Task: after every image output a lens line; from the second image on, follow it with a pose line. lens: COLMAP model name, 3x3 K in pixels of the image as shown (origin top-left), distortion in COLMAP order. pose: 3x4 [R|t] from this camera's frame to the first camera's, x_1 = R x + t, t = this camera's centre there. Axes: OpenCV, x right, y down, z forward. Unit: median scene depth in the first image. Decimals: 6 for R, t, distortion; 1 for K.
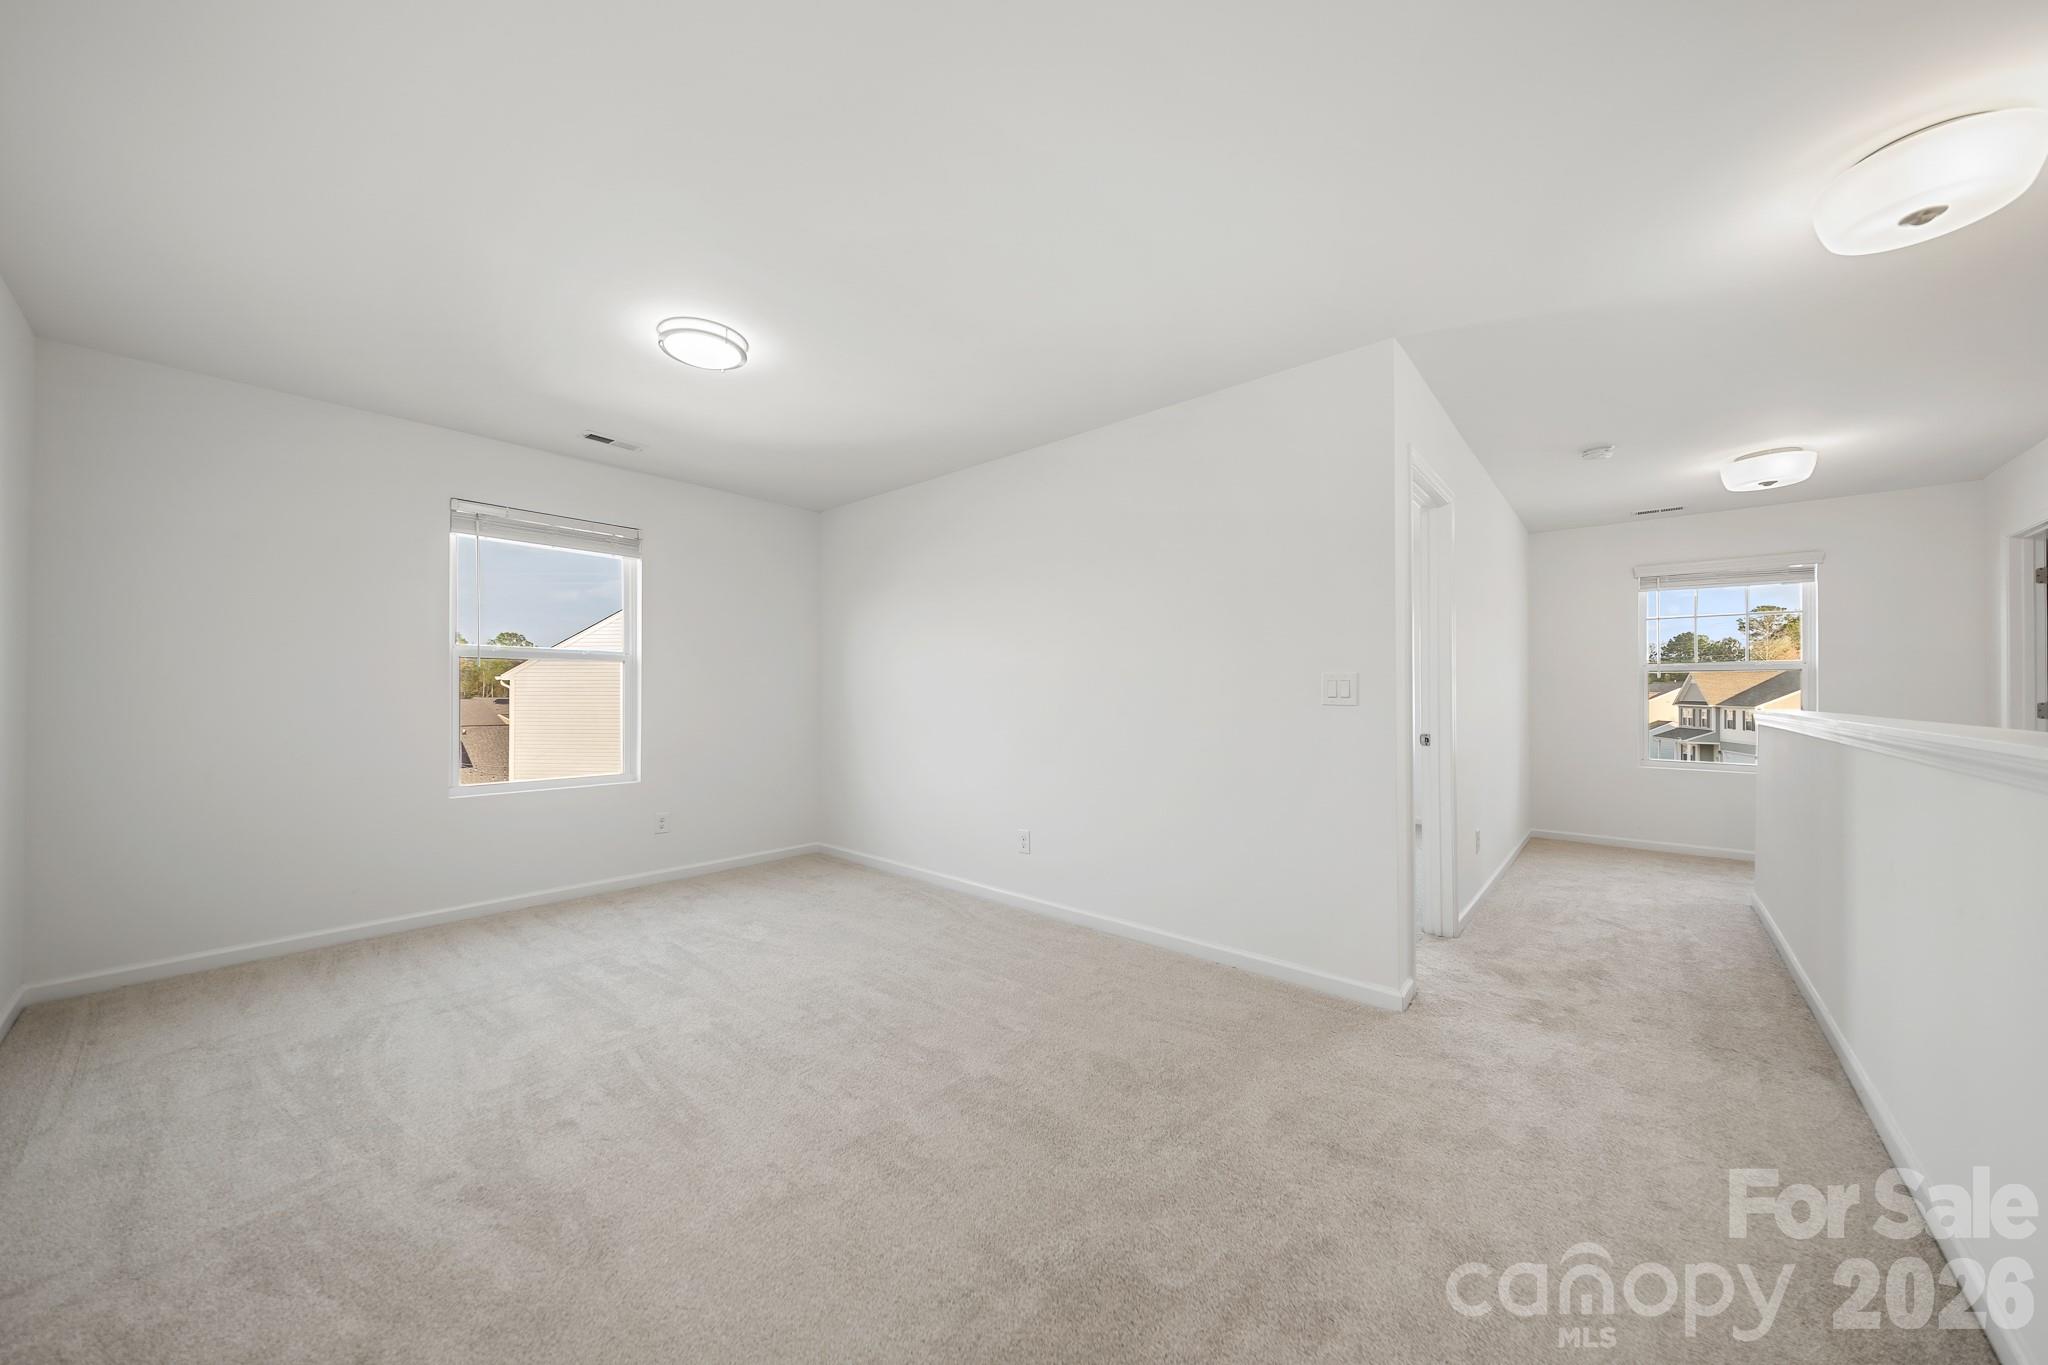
lens RADIAL K [[711.1, 0, 1023.0], [0, 711.1, 686.3], [0, 0, 1]] dist [-0.000202, 0.000051]
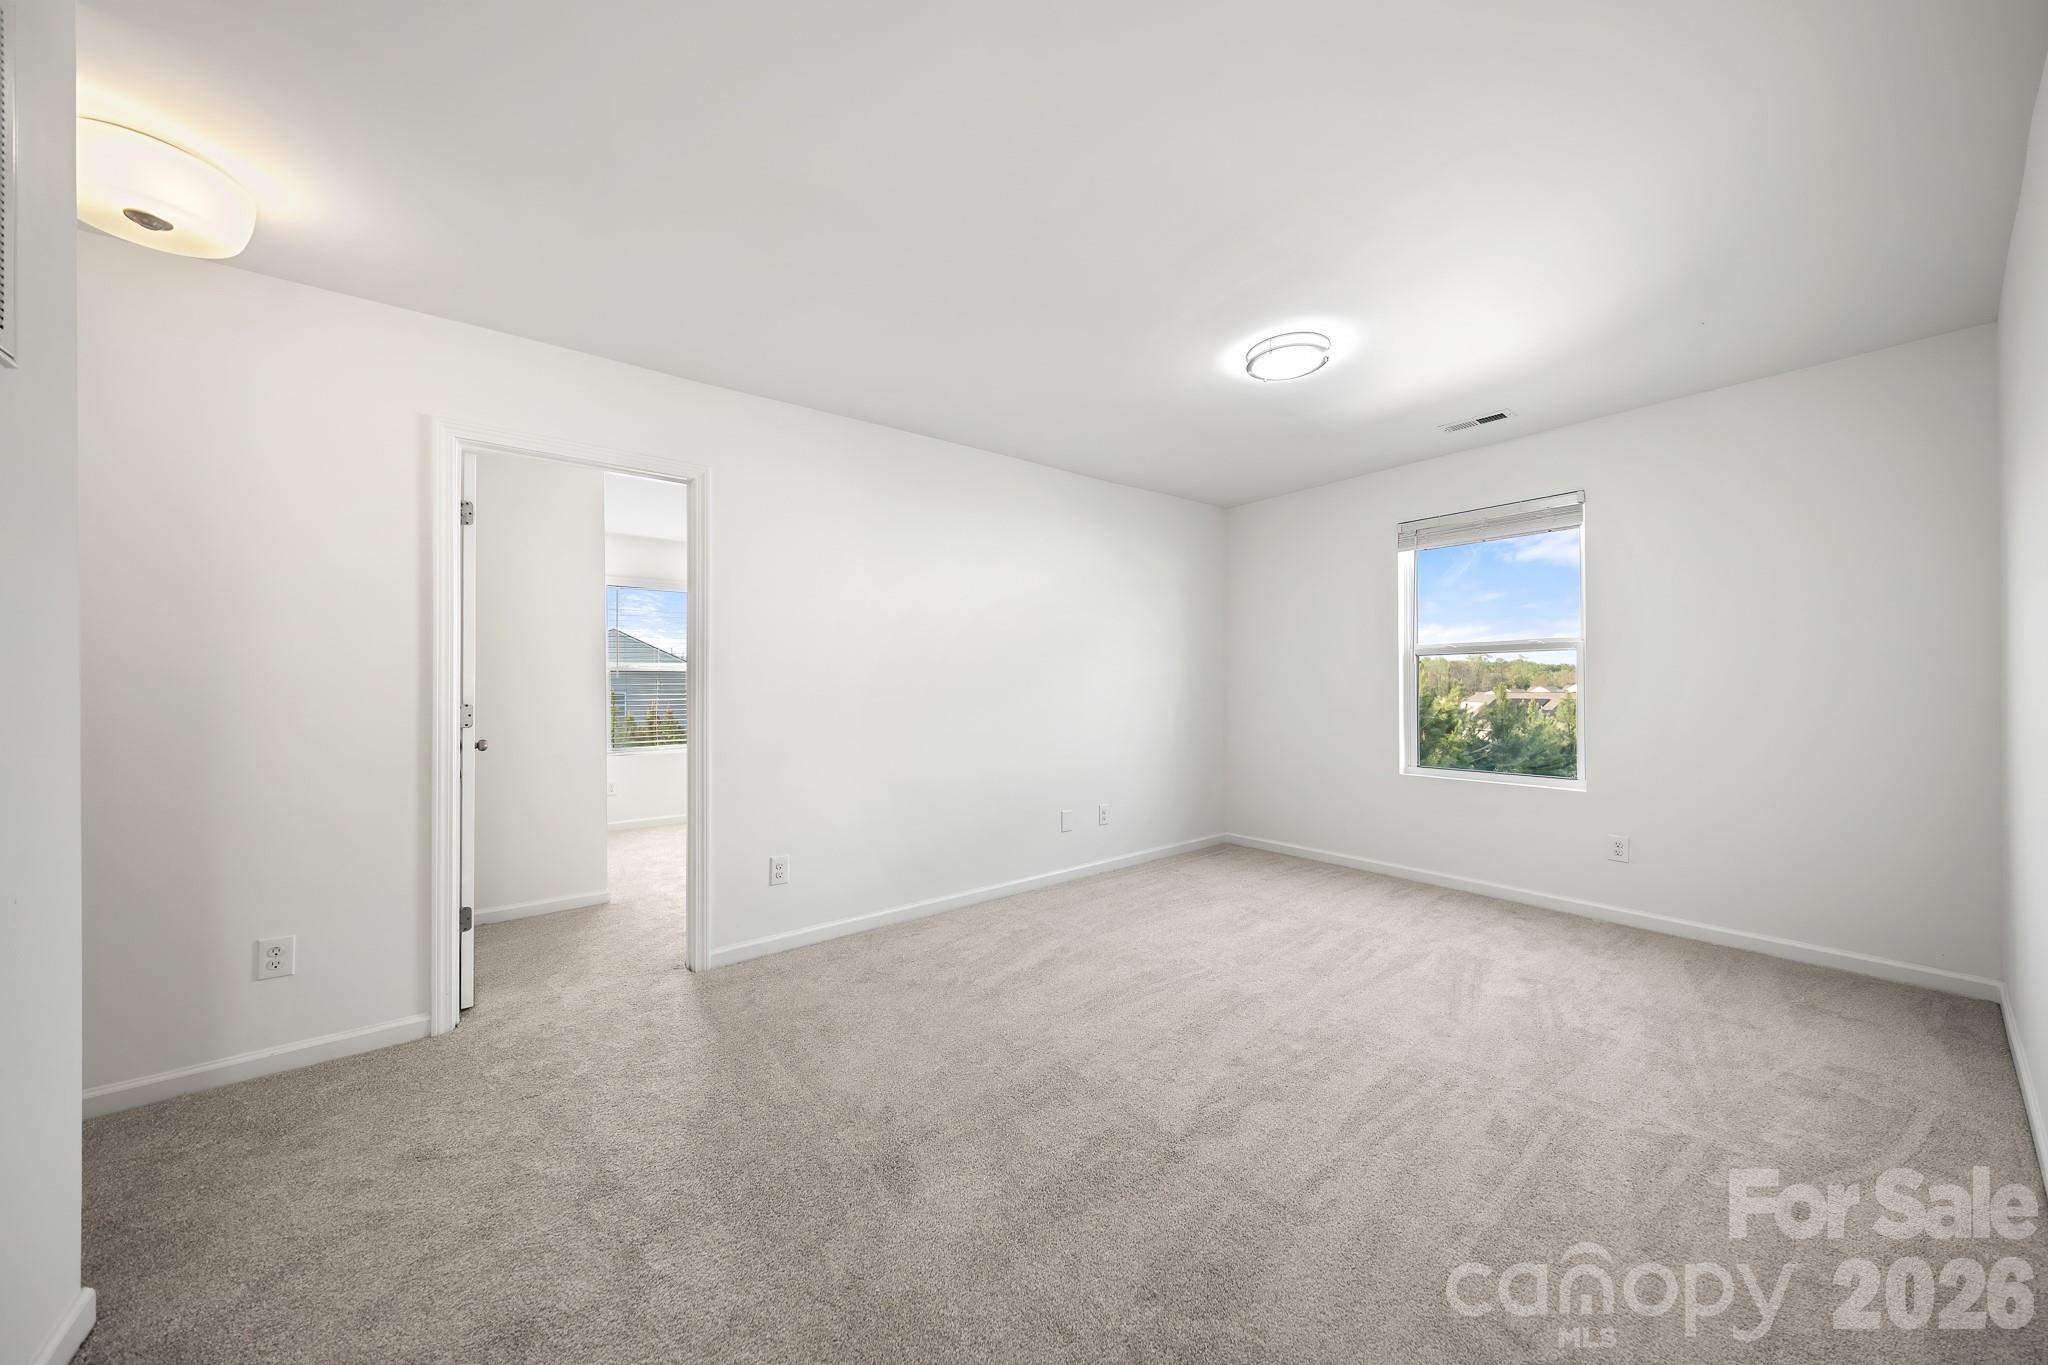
lens RADIAL K [[711.1, 0, 1022.7], [0, 711.1, 685.1], [0, 0, 1]] dist [-0.000202, 0.000051]
pose [[-0.209240, -0.000040, -0.977864, 0.608467], [0.015634, 0.999872, -0.003386, 0.001428], [0.977739, -0.015996, -0.209213, 0.765907]]
